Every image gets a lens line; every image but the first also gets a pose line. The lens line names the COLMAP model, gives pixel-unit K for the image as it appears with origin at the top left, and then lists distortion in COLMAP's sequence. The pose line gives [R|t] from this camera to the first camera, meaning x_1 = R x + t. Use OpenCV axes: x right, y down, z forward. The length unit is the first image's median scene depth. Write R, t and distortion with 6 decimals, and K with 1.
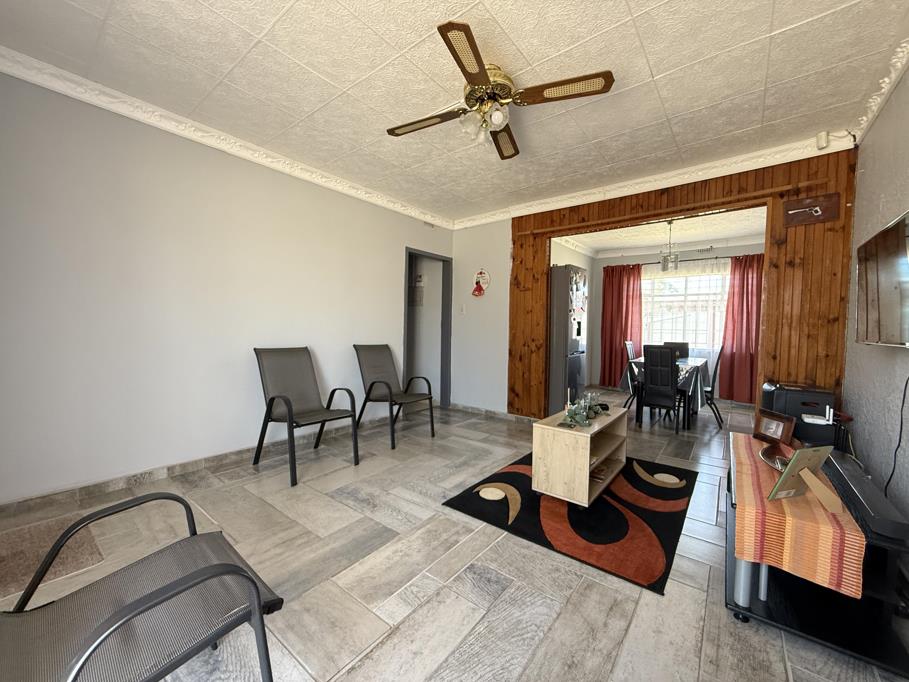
lens RADIAL K [[361.5, 0, 452.6], [0, 361.5, 339.7], [0, 0, 1]] dist [0.003689, 0.000557]
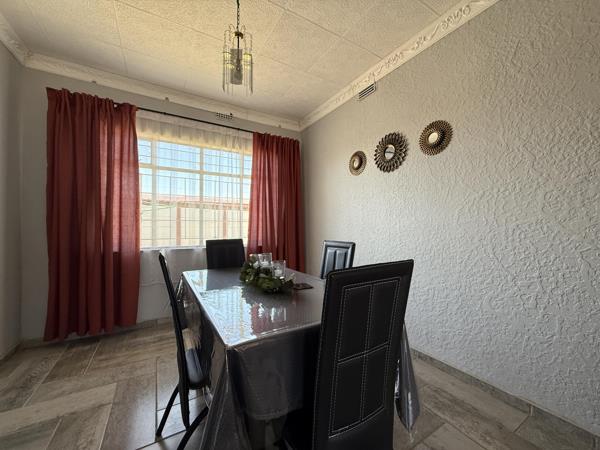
lens RADIAL K [[238.6, 0, 296.4], [0, 238.6, 224.8], [0, 0, 1]] dist [0.003689, 0.000557]
pose [[0.371318, -0.002455, 0.928502, 0.671932], [0.037393, 0.999225, -0.012312, -0.014604], [-0.927752, 0.039291, 0.371122, 1.617918]]
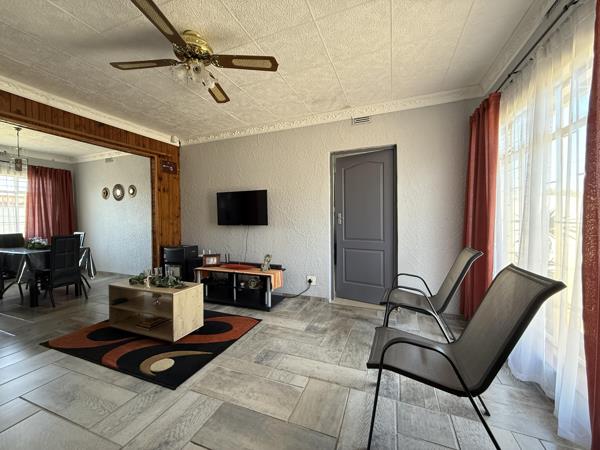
lens RADIAL K [[238.6, 0, 297.3], [0, 238.6, 223.5], [0, 0, 1]] dist [0.003689, 0.000557]
pose [[-0.282244, -0.036234, 0.958658, -0.736030], [0.038210, 0.998069, 0.048973, -0.059048], [-0.958581, 0.050453, -0.280314, 0.752503]]
